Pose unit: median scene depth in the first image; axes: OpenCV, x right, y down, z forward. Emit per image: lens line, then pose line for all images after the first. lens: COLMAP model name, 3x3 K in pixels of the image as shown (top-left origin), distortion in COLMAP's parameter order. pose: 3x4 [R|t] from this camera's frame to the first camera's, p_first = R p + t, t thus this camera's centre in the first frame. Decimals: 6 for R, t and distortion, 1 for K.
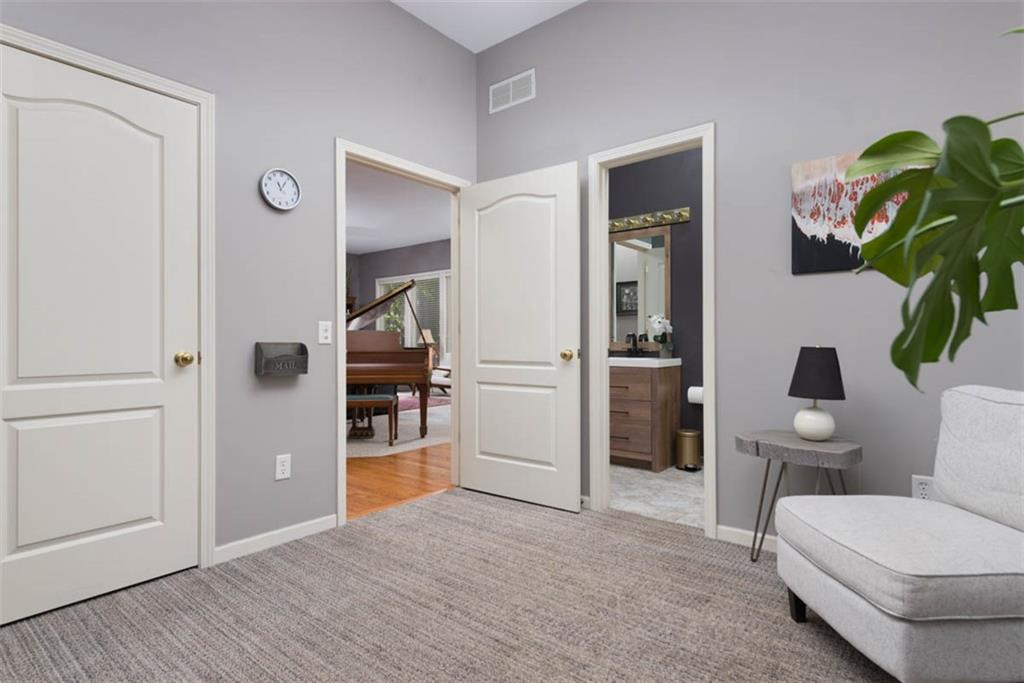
lens RADIAL K [[522.8, 0, 512.0], [0, 522.8, 341.5], [0, 0, 1]] dist [0.002421, -0.000040]
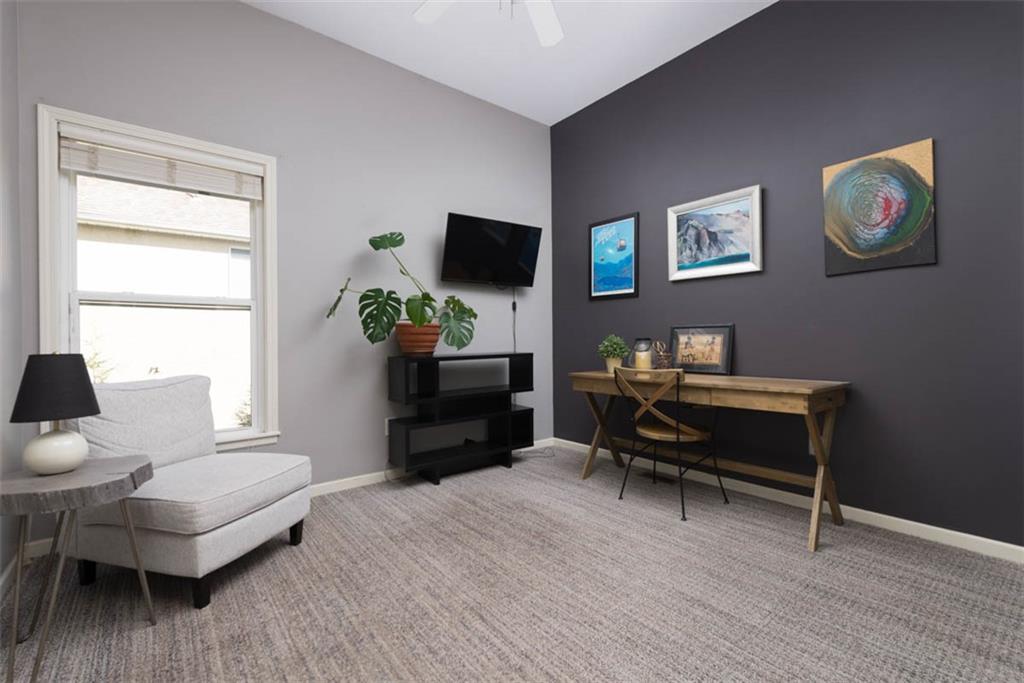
lens RADIAL K [[449.5, 0, 512.0], [0, 449.5, 341.5], [0, 0, 1]] dist [-0.000272, -0.000208]
pose [[-0.977384, 0.011696, 0.211150, -0.219070], [0.012311, 0.999923, 0.001596, -0.001031], [-0.211115, 0.004159, -0.977452, 1.420970]]
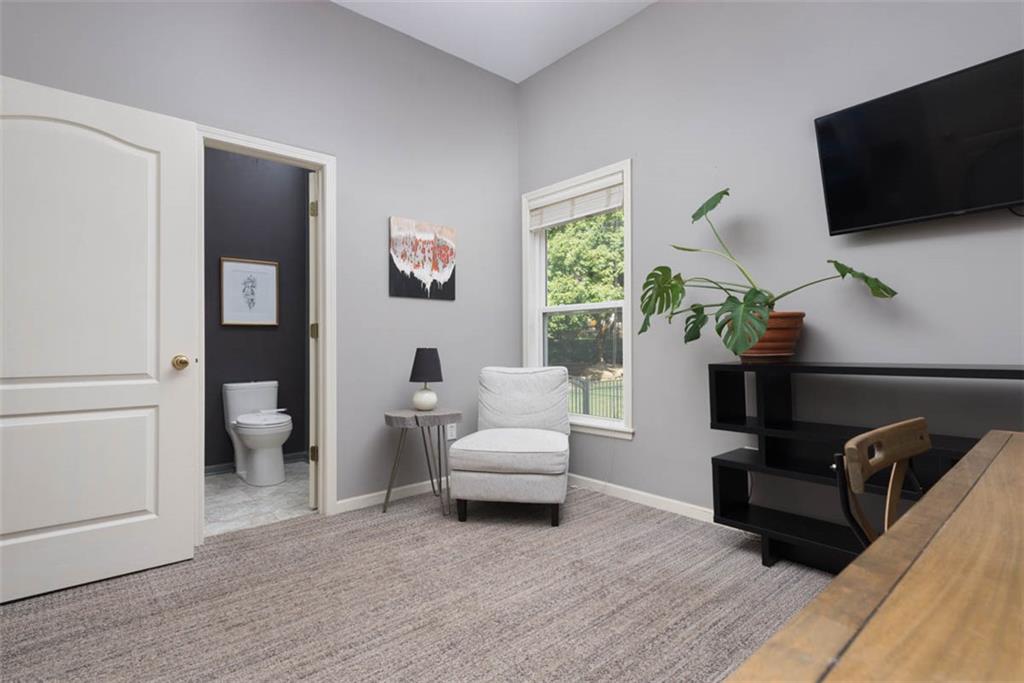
lens RADIAL K [[505.3, 0, 509.6], [0, 505.3, 338.3], [0, 0, 1]] dist [0.013443, -0.000698]
pose [[0.180568, 0.011141, 0.983499, -0.749408], [0.007264, 0.999893, -0.012661, 0.003118], [-0.983536, 0.009430, 0.180468, 0.470296]]
